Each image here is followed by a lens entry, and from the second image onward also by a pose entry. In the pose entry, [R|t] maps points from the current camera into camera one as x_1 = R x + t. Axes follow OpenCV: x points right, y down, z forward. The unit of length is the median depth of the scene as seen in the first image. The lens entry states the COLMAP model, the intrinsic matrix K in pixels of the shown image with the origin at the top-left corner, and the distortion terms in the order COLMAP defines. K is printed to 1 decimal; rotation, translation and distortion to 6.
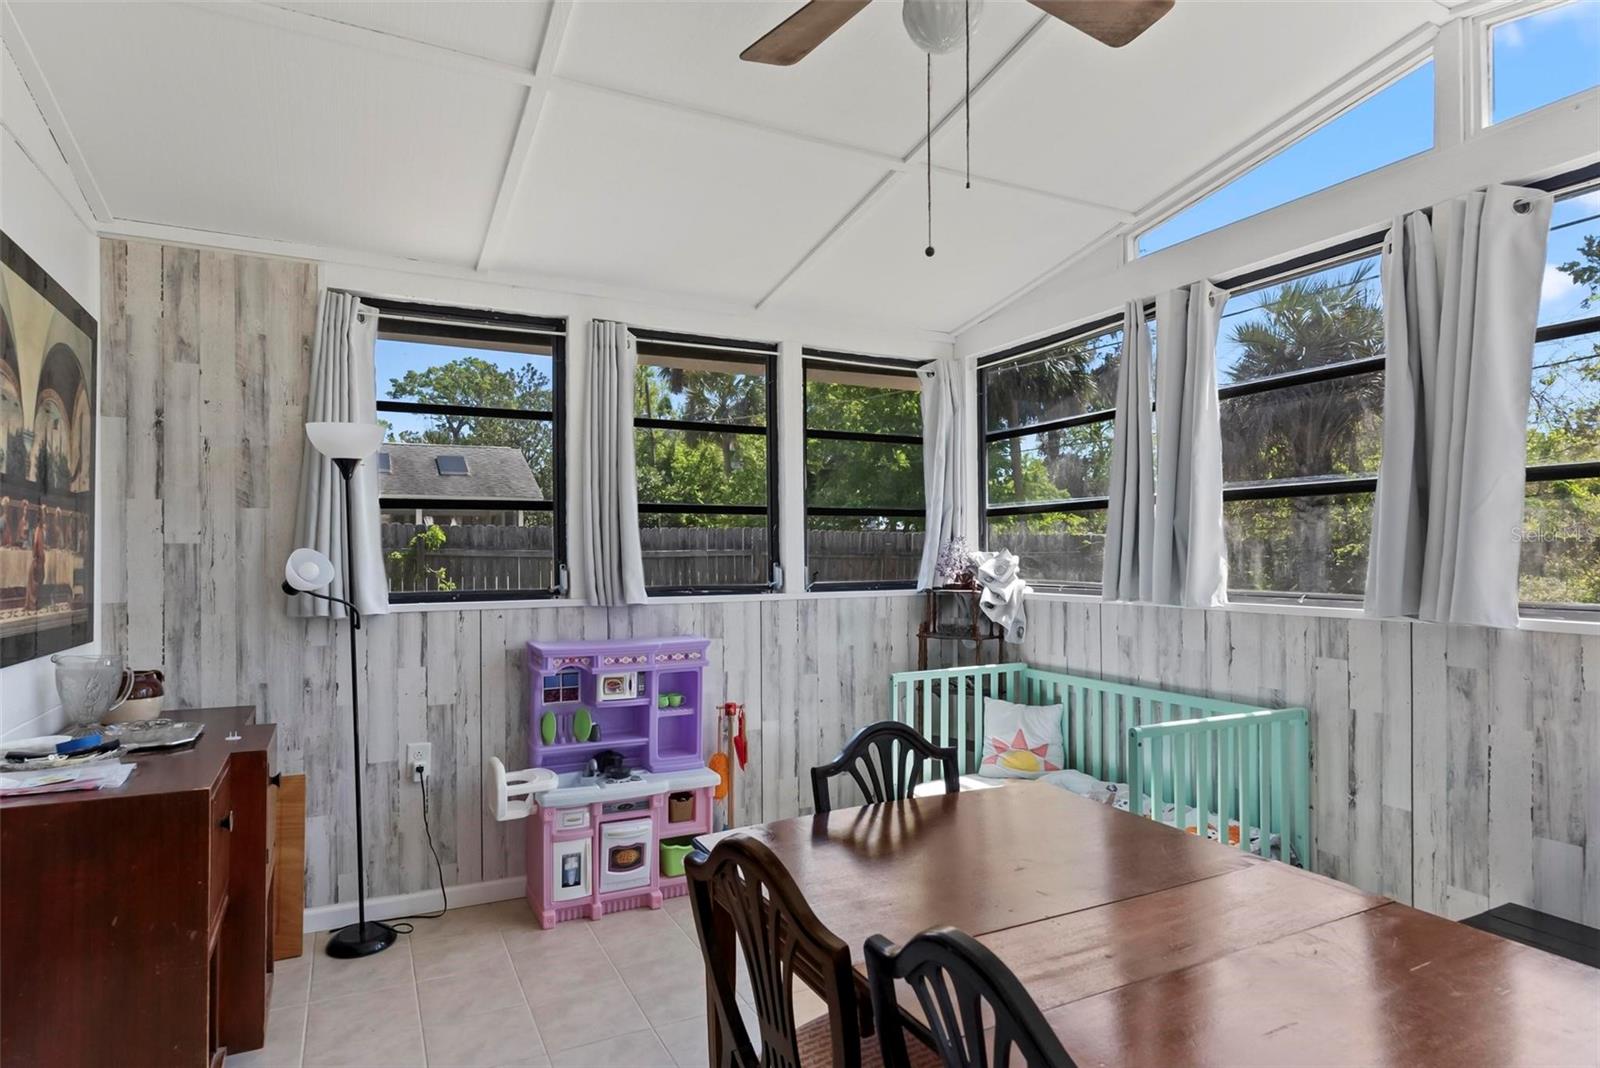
lens RADIAL K [[894.9, 0, 799.5], [0, 894.9, 543.0], [0, 0, 1]] dist [-0.000145, -0.000319]
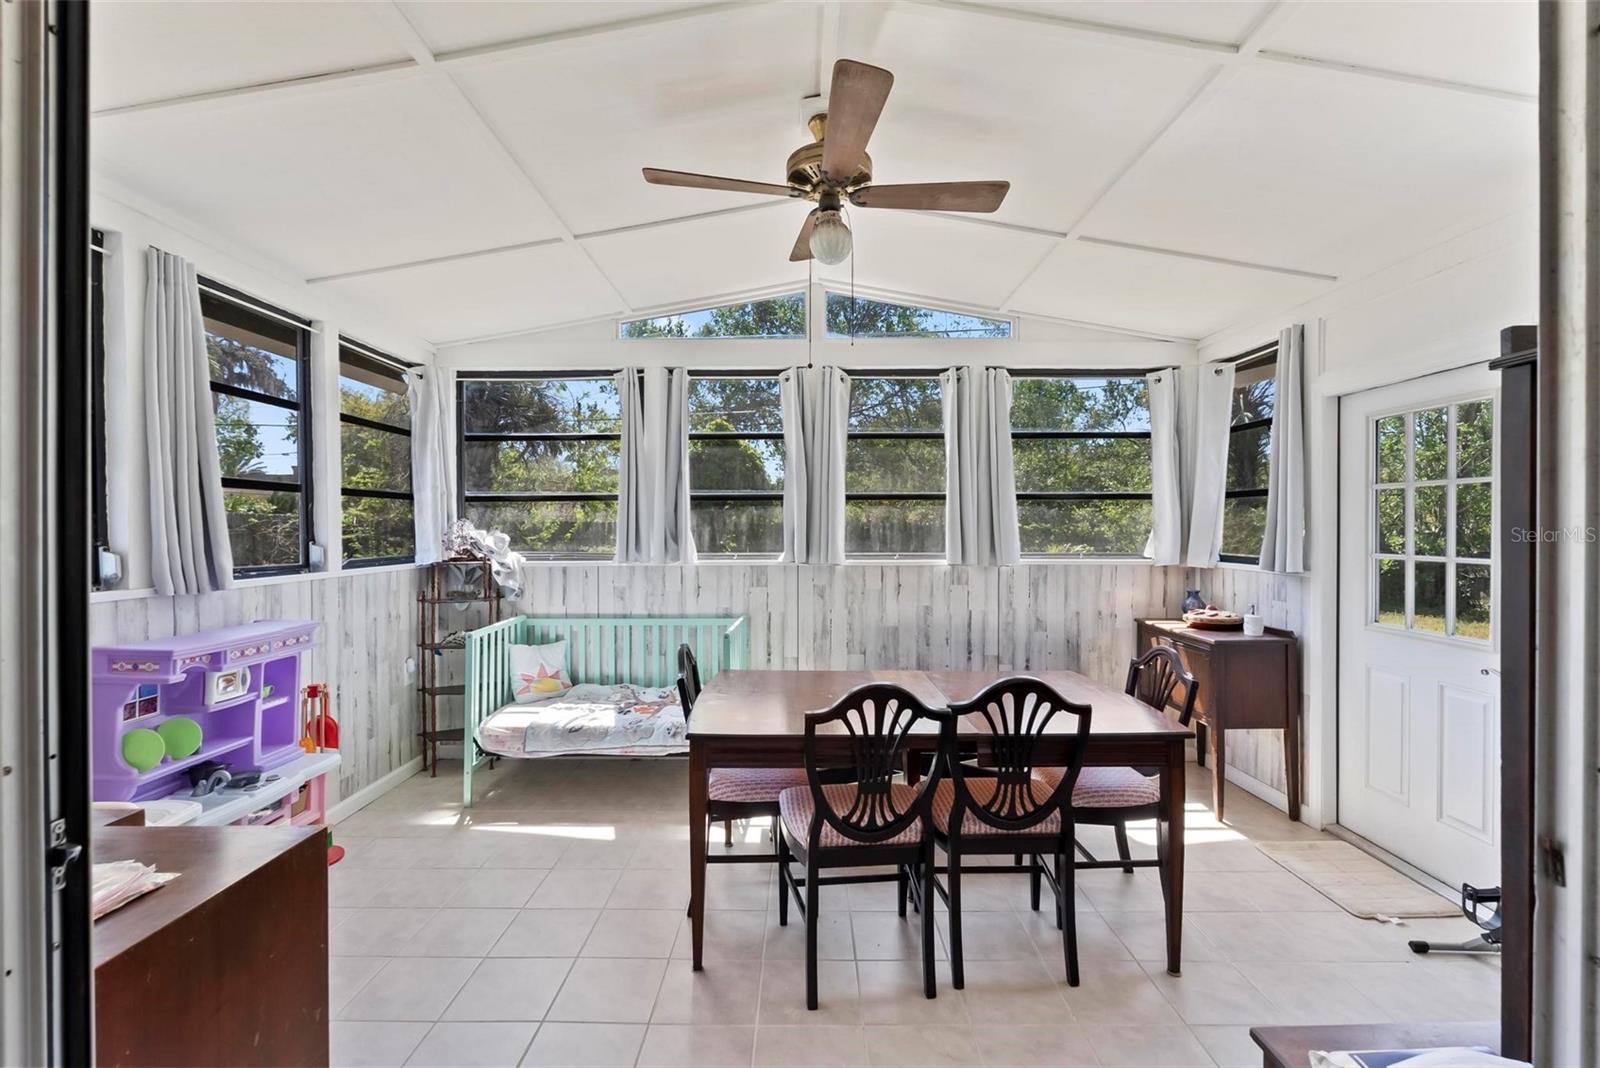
lens RADIAL K [[707.7, 0, 803.0], [0, 707.7, 530.3], [0, 0, 1]] dist [0.001009, -0.000216]
pose [[0.449544, 0.001595, 0.893257, -0.545994], [-0.010657, 0.999937, 0.003577, 0.001117], [-0.893195, -0.011127, 0.449533, 0.180486]]
